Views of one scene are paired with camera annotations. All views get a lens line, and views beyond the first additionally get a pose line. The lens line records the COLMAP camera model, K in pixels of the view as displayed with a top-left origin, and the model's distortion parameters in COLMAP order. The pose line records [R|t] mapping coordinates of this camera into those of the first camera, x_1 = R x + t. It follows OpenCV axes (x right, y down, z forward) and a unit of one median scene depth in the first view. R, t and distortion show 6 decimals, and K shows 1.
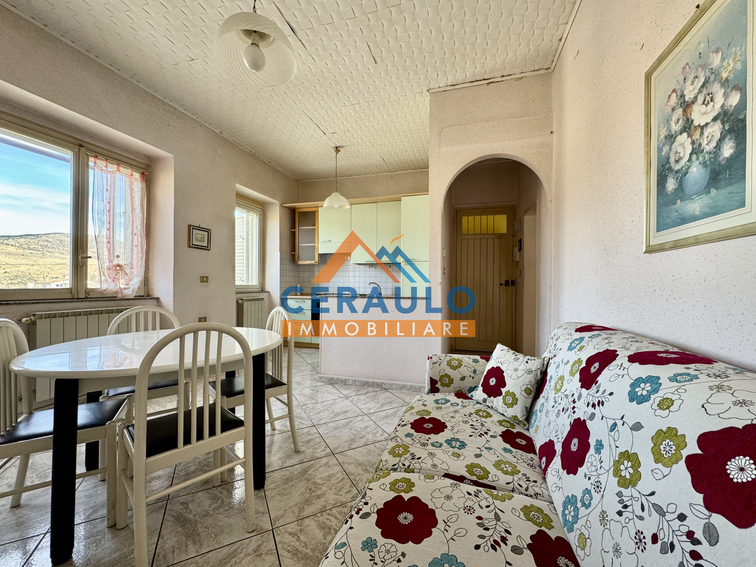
lens RADIAL K [[301.3, 0, 378.0], [0, 301.3, 283.5], [0, 0, 1]] dist [-0.003248, 0.000323]
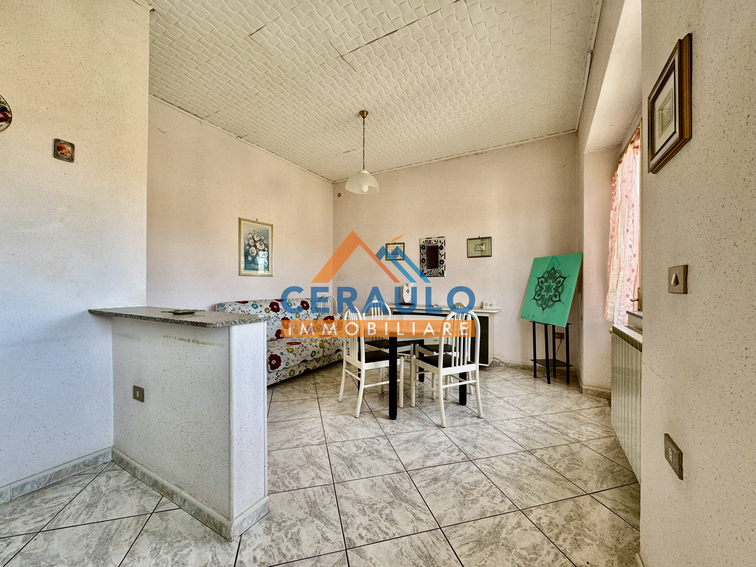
lens RADIAL K [[301.3, 0, 378.0], [0, 301.3, 283.5], [0, 0, 1]] dist [-0.003248, 0.000323]
pose [[-0.976623, -0.009036, 0.214769, -1.306665], [-0.010416, 0.999932, -0.005297, -0.019568], [-0.214707, -0.007410, -0.976650, 4.123883]]
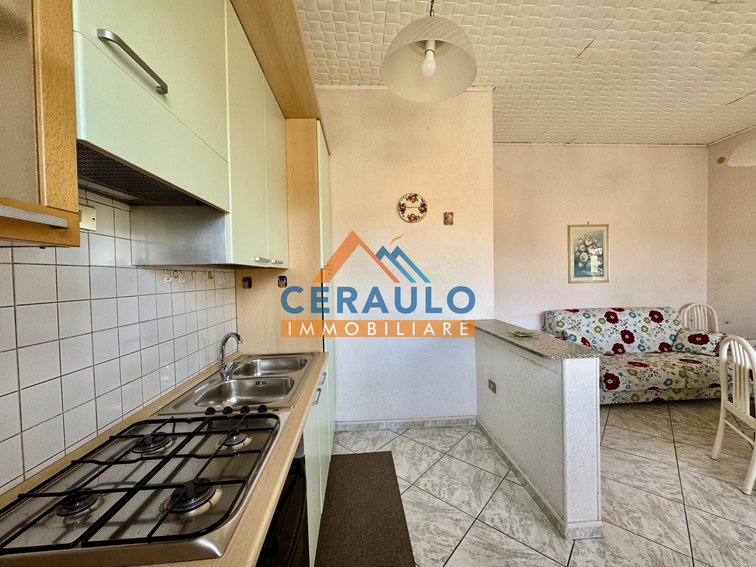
lens RADIAL K [[301.3, 0, 378.0], [0, 301.3, 283.5], [0, 0, 1]] dist [-0.003248, 0.000323]
pose [[-0.352553, -0.023448, 0.935498, -1.468130], [0.015688, 0.999397, 0.030961, -0.248670], [-0.935660, 0.025591, -0.351973, 4.358652]]
